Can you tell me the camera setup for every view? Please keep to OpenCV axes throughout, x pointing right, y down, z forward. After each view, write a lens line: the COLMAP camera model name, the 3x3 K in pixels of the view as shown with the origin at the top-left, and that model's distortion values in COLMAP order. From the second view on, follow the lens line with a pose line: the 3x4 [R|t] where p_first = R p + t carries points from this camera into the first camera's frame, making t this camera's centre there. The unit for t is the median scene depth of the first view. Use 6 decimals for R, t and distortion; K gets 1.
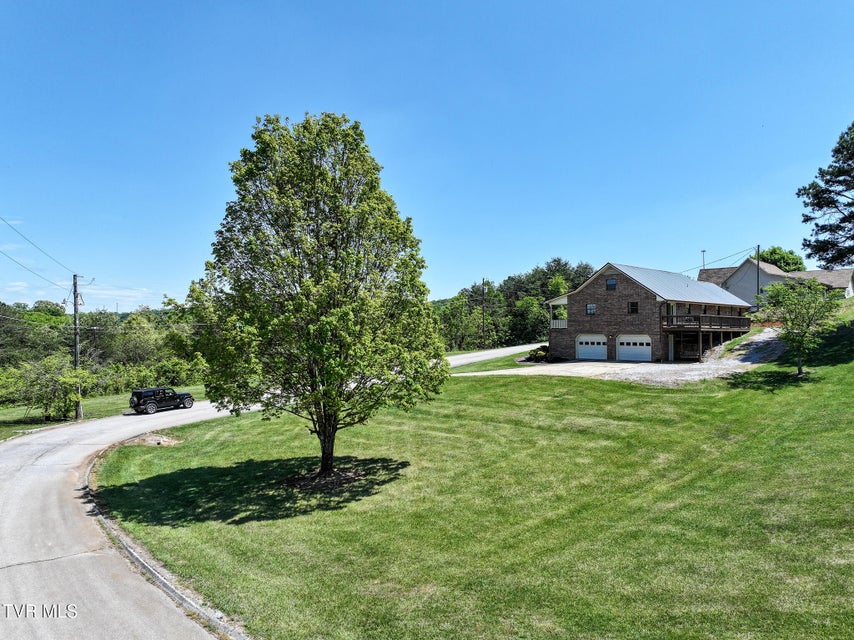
lens RADIAL K [[605.1, 0, 426.3], [0, 605.1, 317.3], [0, 0, 1]] dist [0.017979, -0.001109]
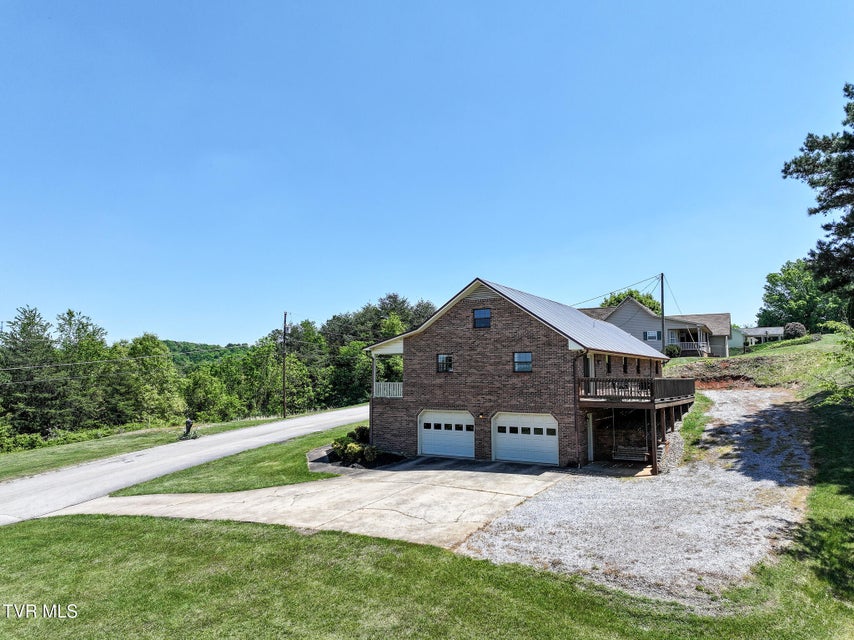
lens RADIAL K [[605.1, 0, 429.6], [0, 605.1, 317.8], [0, 0, 1]] dist [0.017979, -0.001109]
pose [[0.963956, 0.025374, 0.264850, 0.053036], [-0.005757, 0.997198, -0.074584, -0.006390], [-0.266000, 0.070371, 0.961401, 0.224087]]
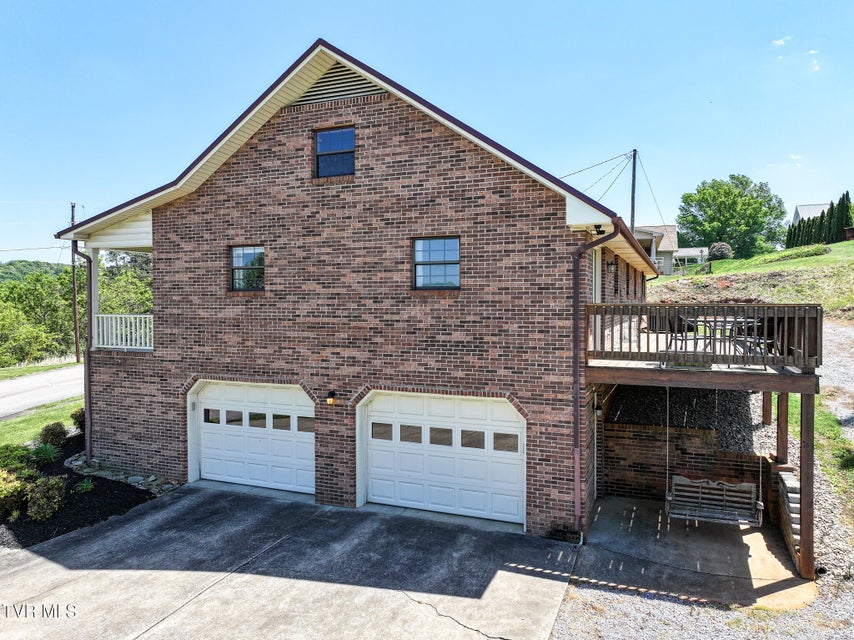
lens RADIAL K [[605.1, 0, 421.9], [0, 605.1, 318.3], [0, 0, 1]] dist [0.017979, -0.001109]
pose [[0.915848, -0.011569, 0.401358, 0.112722], [-0.008584, 0.998792, 0.048377, -0.003066], [-0.401433, -0.047751, 0.914643, 0.360499]]
